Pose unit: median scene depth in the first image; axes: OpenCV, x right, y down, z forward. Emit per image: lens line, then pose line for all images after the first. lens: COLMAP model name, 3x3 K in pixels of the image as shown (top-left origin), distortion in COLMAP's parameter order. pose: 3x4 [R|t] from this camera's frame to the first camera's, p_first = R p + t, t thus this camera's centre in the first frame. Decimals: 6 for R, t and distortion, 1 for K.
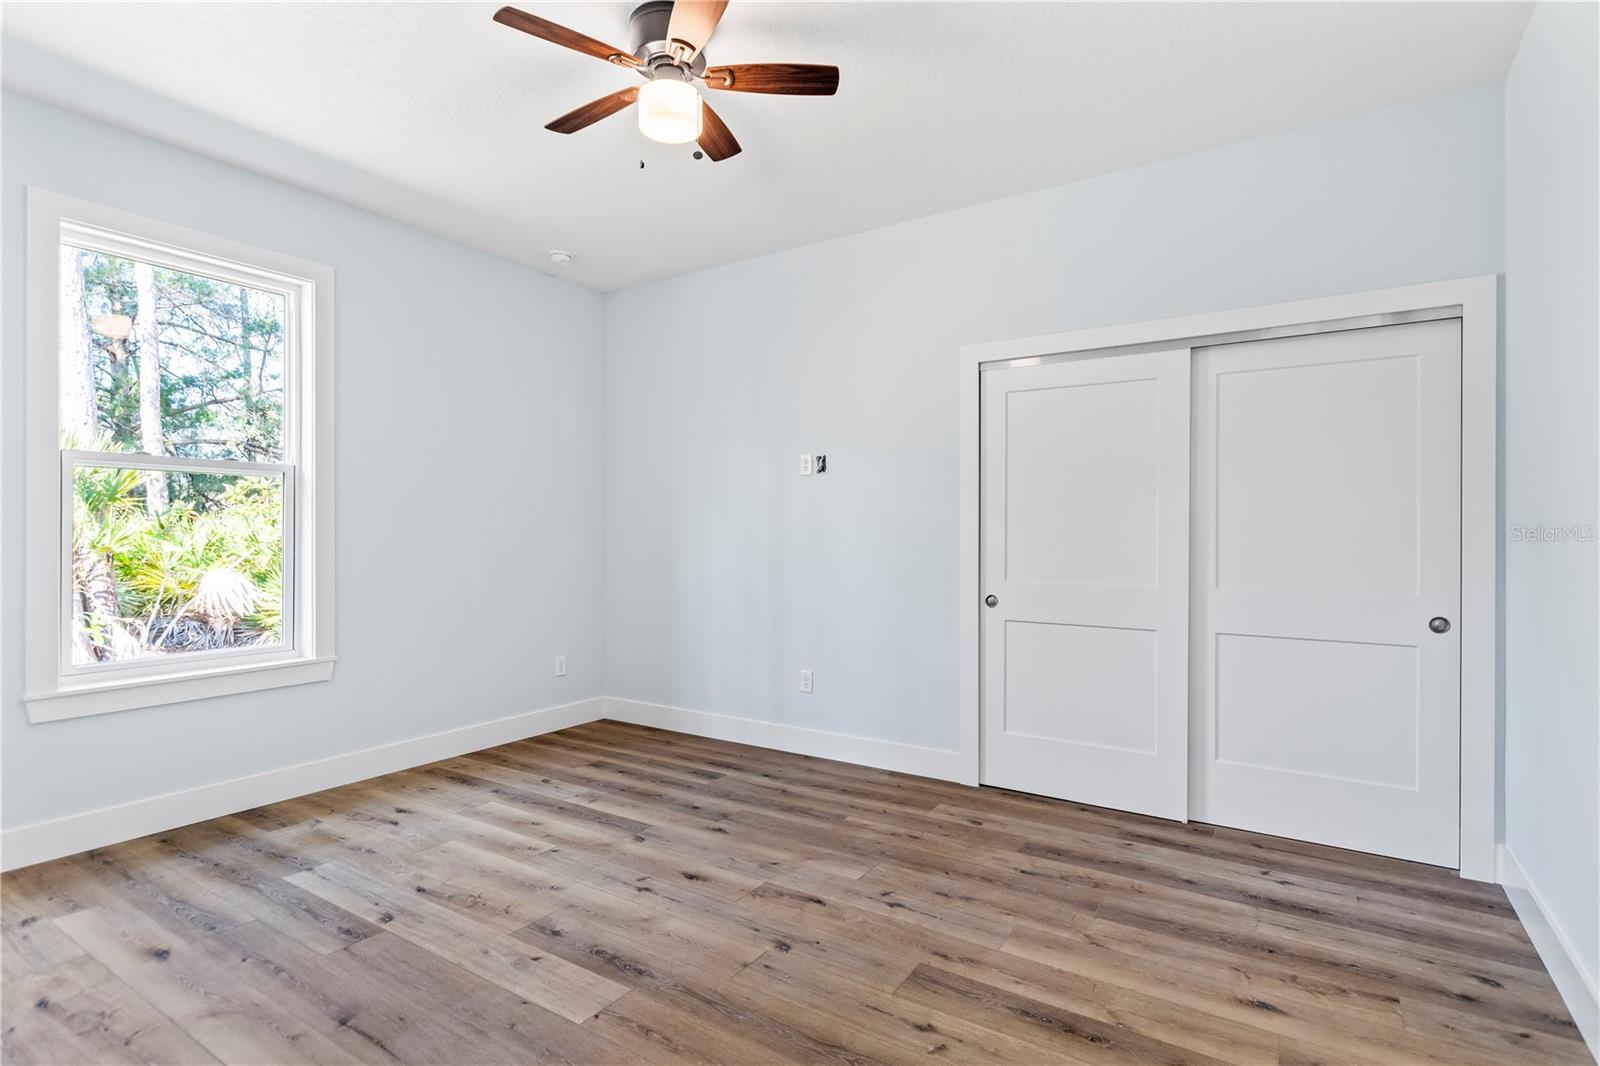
lens RADIAL K [[796.0, 0, 790.4], [0, 796.0, 528.2], [0, 0, 1]] dist [0.006859, -0.002048]
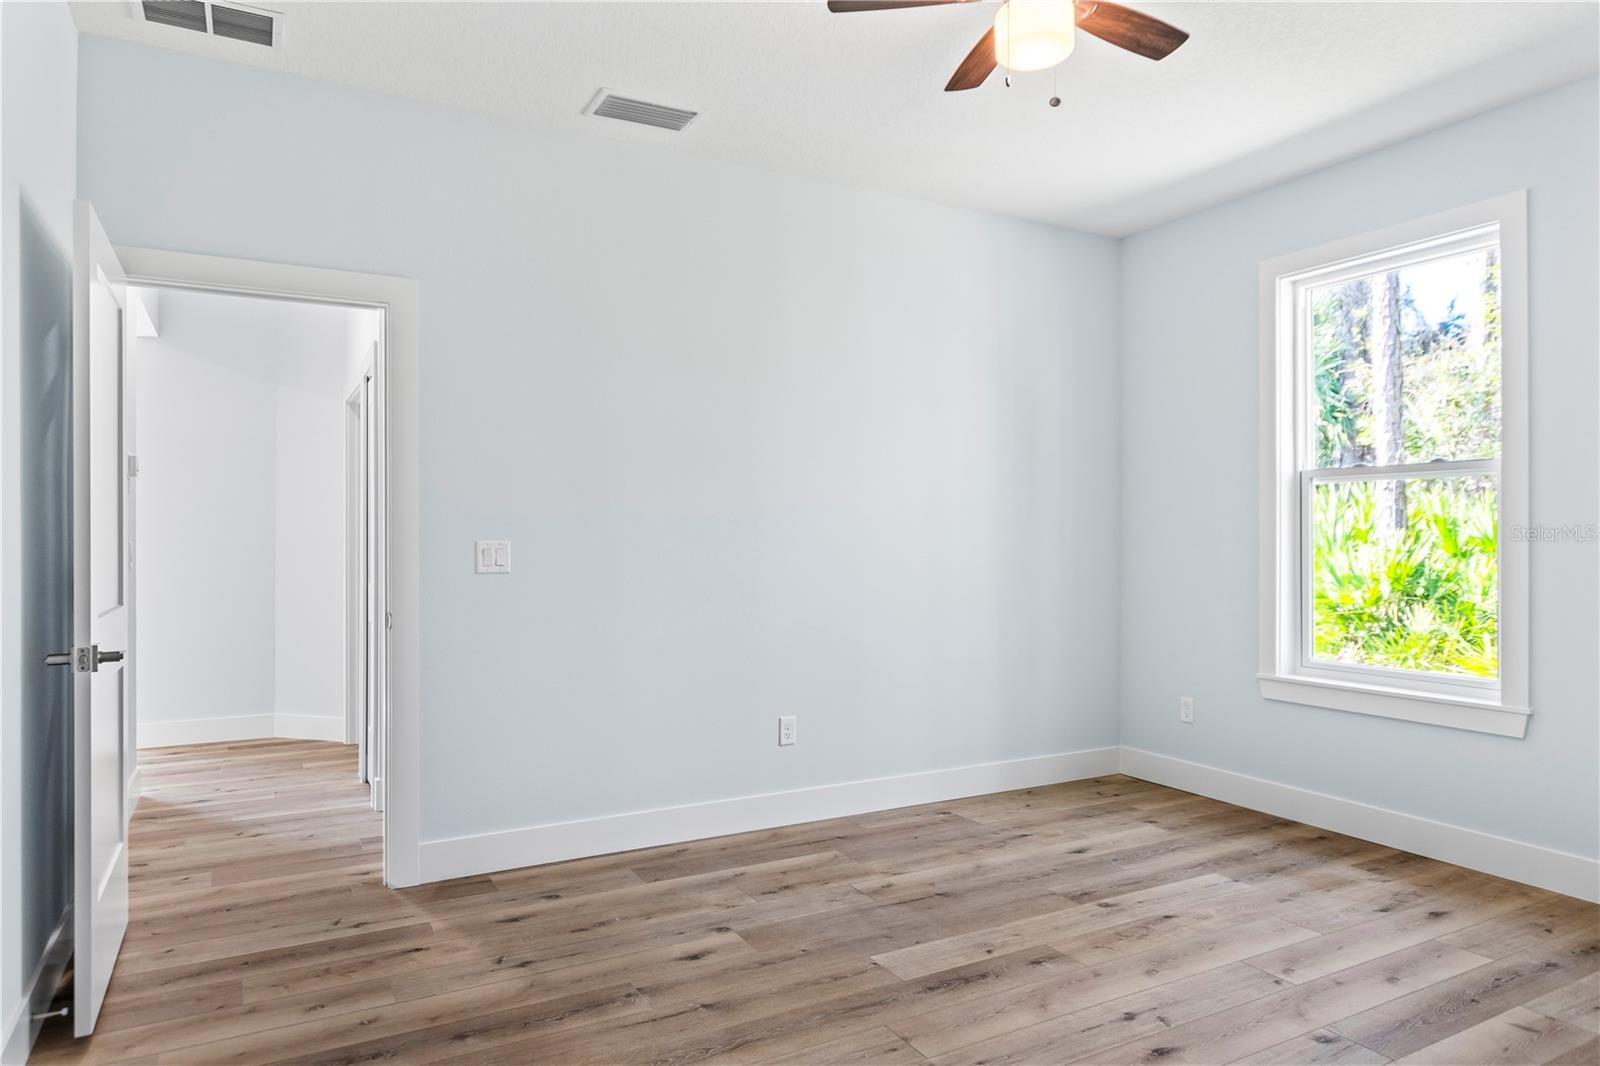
lens RADIAL K [[1012.0, 0, 813.5], [0, 1012.0, 533.0], [0, 0, 1]] dist [0.013304, -0.012437]
pose [[-0.463334, -0.006770, -0.886158, 0.765245], [0.005440, 0.999930, -0.010484, 0.002777], [0.886167, -0.009679, -0.463265, 1.117271]]
